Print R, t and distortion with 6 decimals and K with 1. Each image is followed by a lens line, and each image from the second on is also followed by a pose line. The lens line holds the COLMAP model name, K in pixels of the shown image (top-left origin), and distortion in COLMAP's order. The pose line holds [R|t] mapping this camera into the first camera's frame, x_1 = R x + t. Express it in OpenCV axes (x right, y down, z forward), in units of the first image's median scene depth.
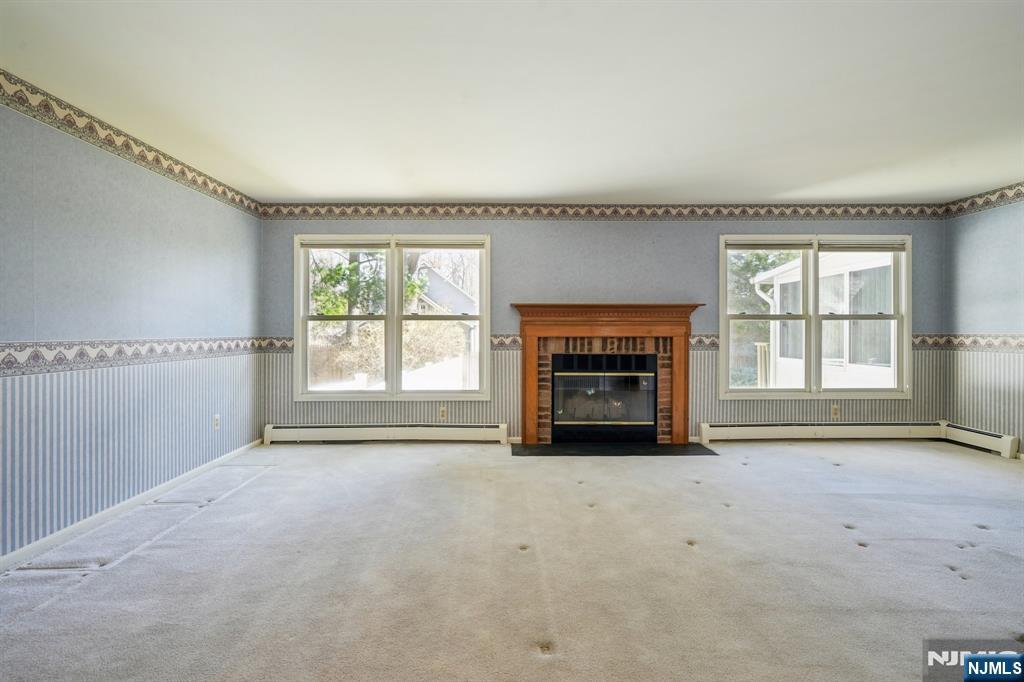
lens RADIAL K [[469.2, 0, 505.1], [0, 469.2, 331.5], [0, 0, 1]] dist [-0.010348, 0.000427]
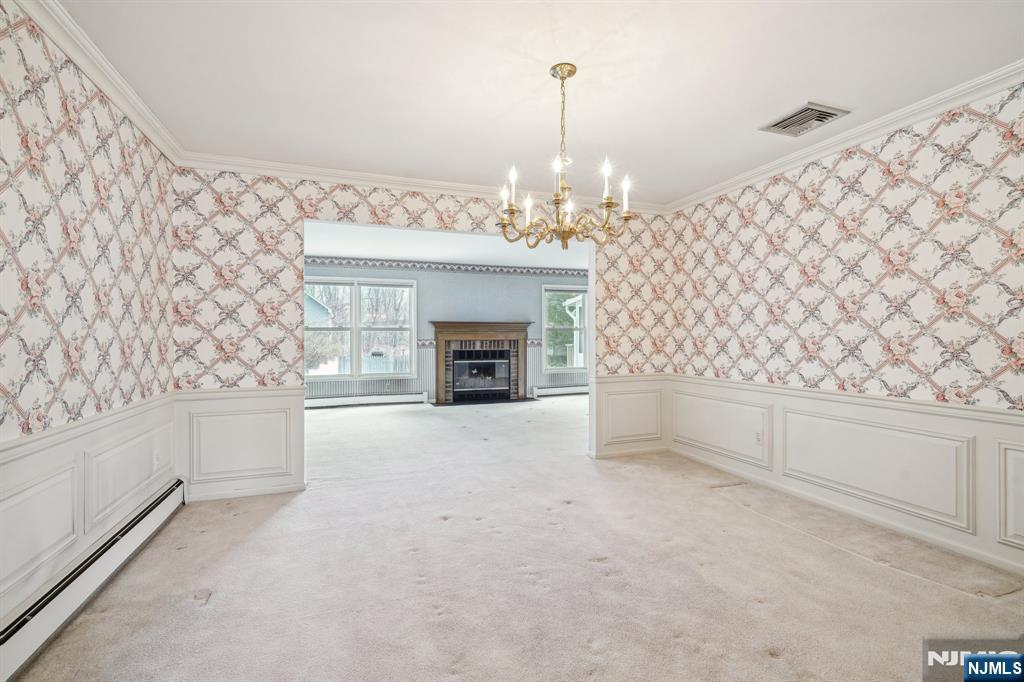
lens RADIAL K [[469.2, 0, 516.7], [0, 469.2, 343.1], [0, 0, 1]] dist [-0.010348, 0.000427]
pose [[0.936366, -0.007993, 0.350934, -0.286222], [0.003349, 0.999899, 0.013839, -0.001628], [-0.351009, -0.011783, 0.936298, -0.700576]]
